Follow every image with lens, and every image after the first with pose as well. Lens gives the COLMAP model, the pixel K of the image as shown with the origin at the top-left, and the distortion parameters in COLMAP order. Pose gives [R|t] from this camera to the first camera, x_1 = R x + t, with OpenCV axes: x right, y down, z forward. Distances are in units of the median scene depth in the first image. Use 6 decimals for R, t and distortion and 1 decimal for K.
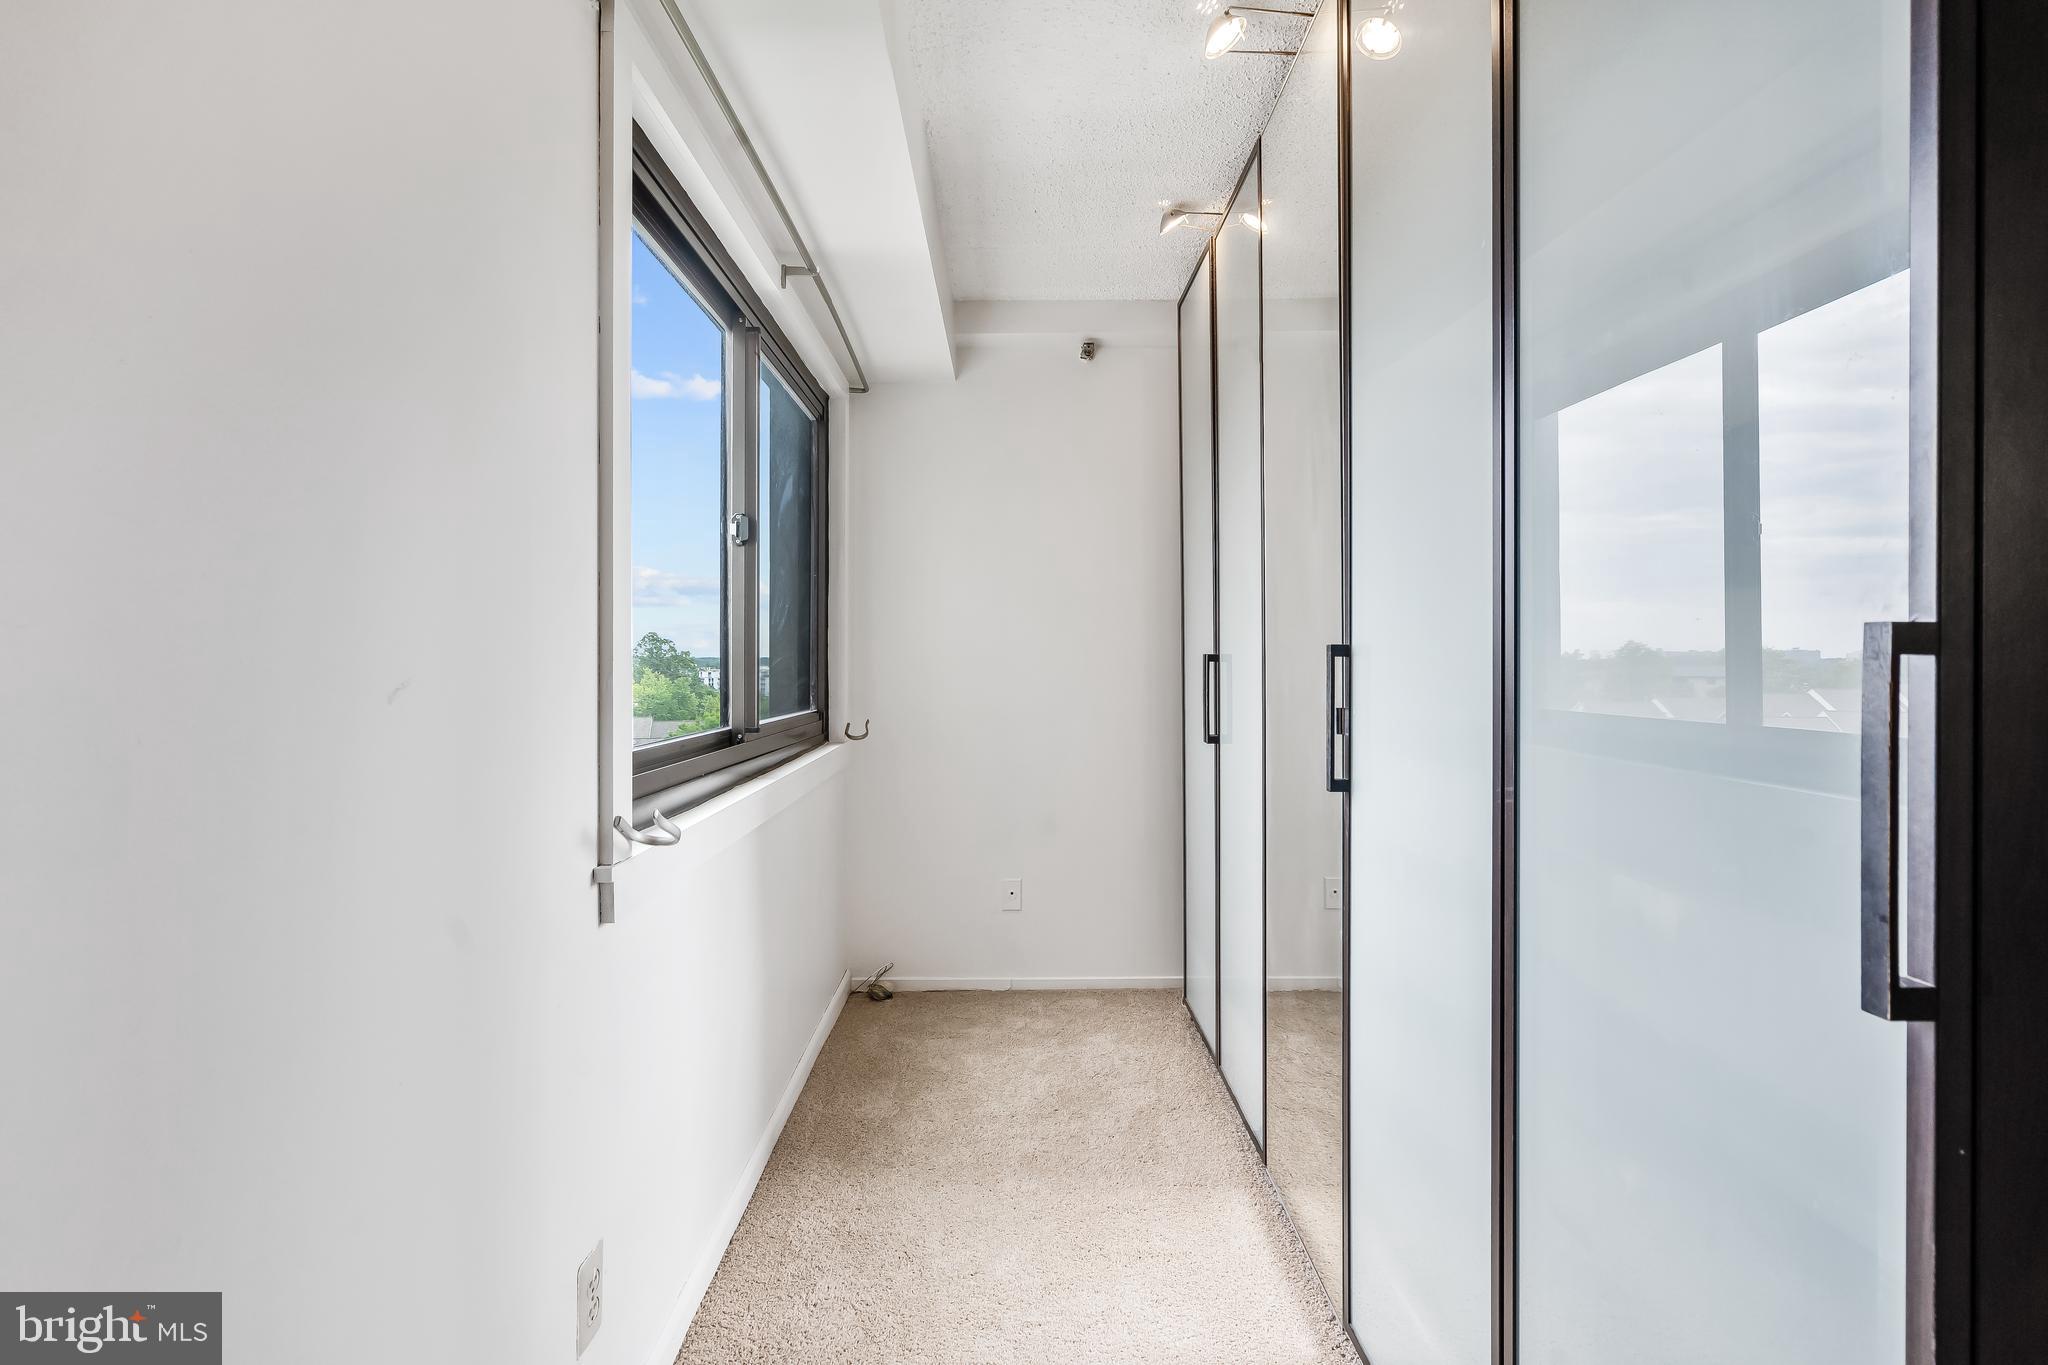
lens RADIAL K [[929.2, 0, 1015.9], [0, 929.2, 677.5], [0, 0, 1]] dist [-0.003471, 0.000902]
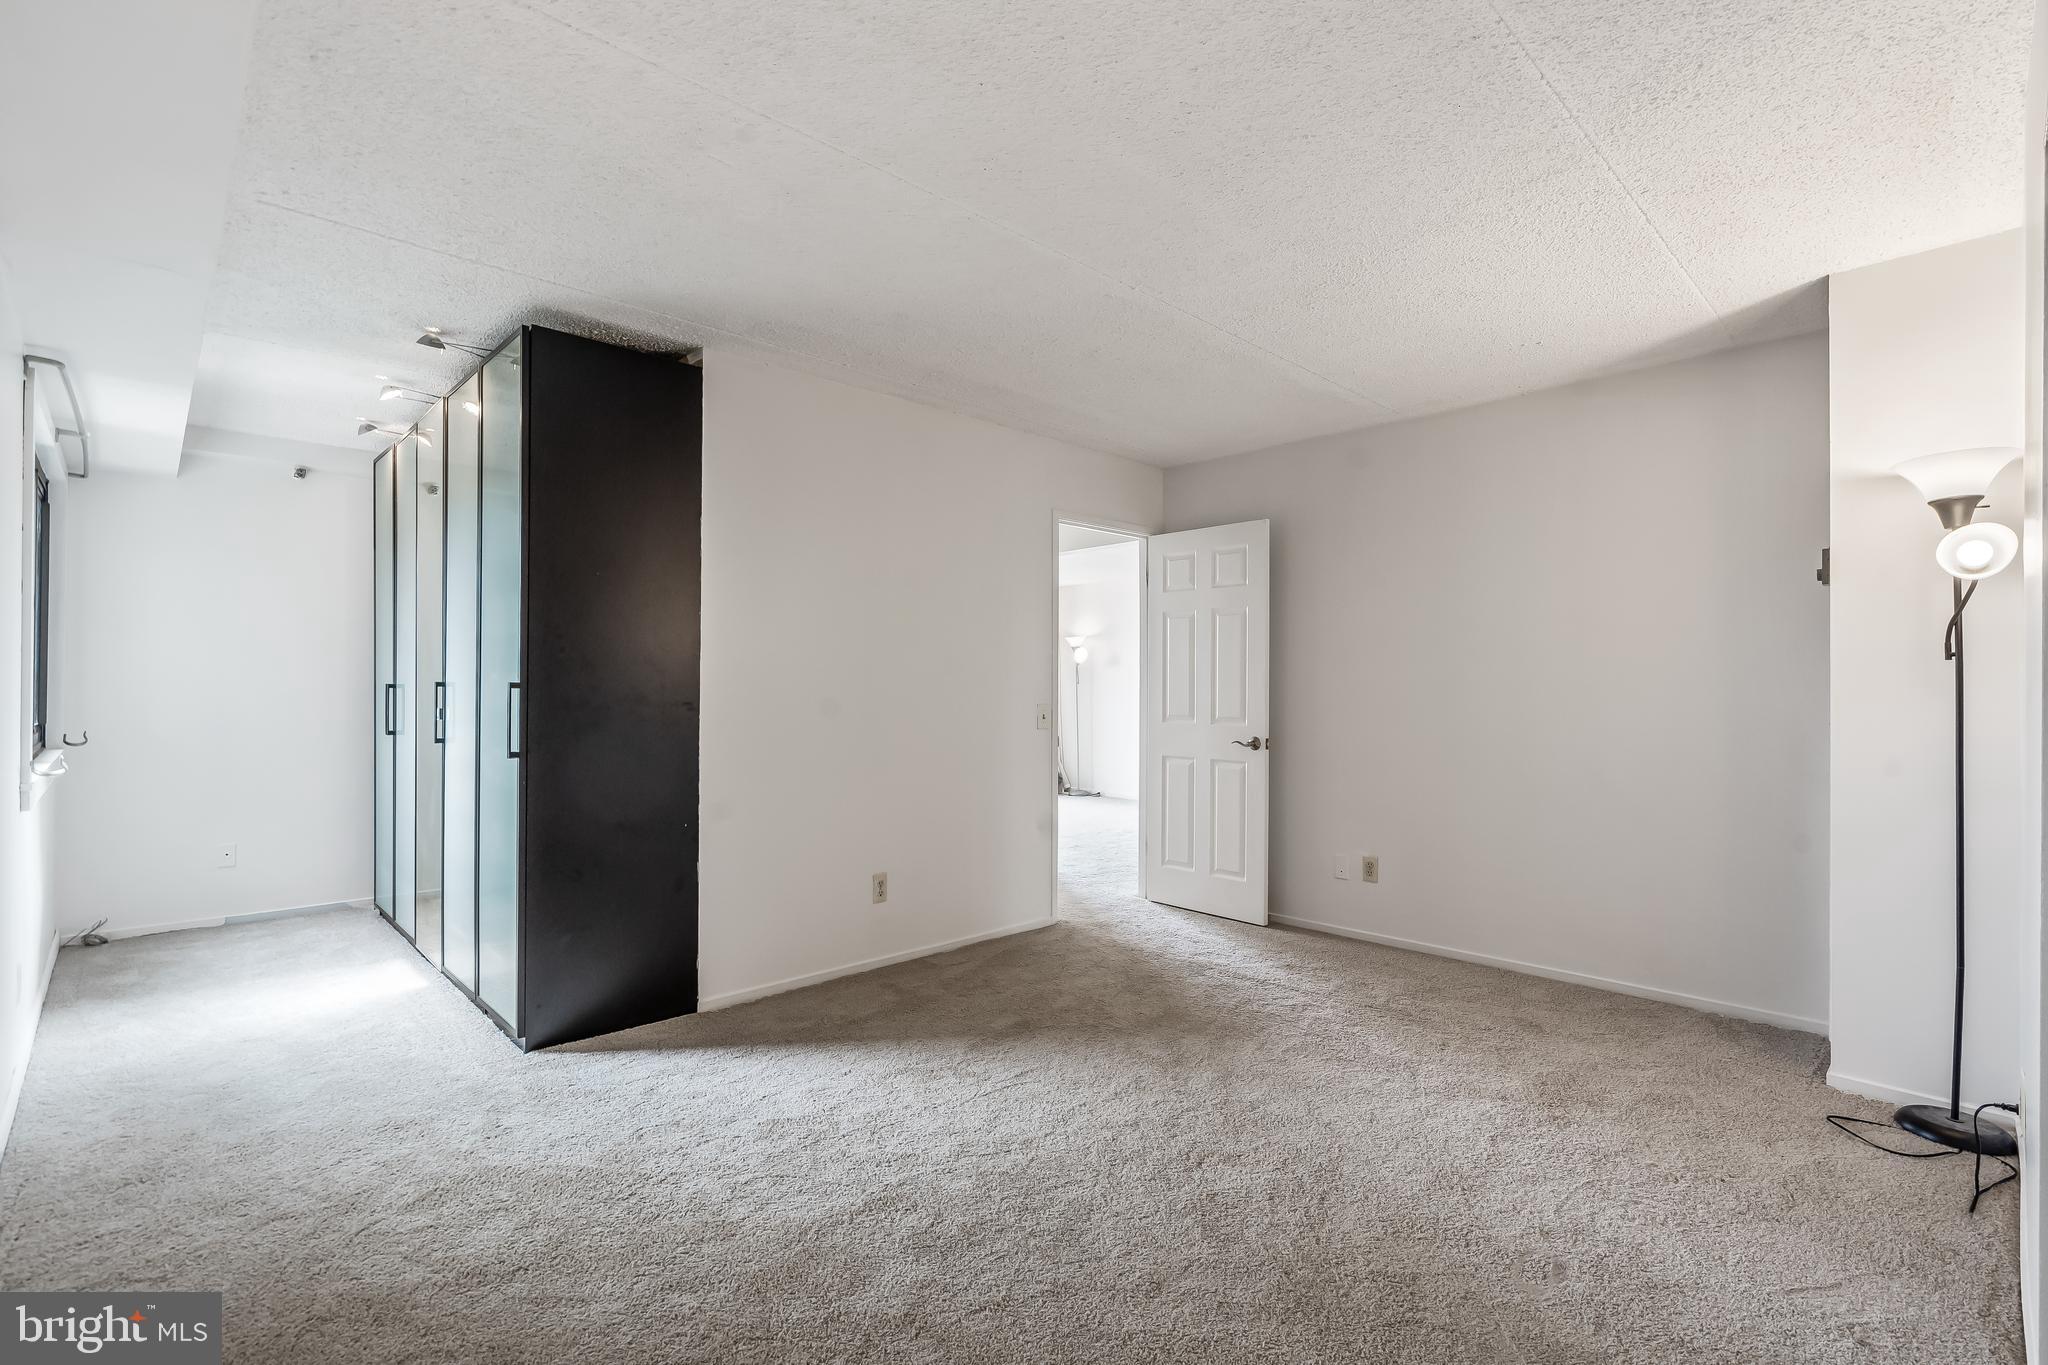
lens RADIAL K [[929.2, 0, 1015.9], [0, 929.2, 677.5], [0, 0, 1]] dist [-0.003471, 0.000902]
pose [[0.731100, 0.010516, 0.682189, -0.111662], [0.007179, 0.999707, -0.023105, 0.011880], [-0.682233, 0.021789, 0.730810, -1.007562]]
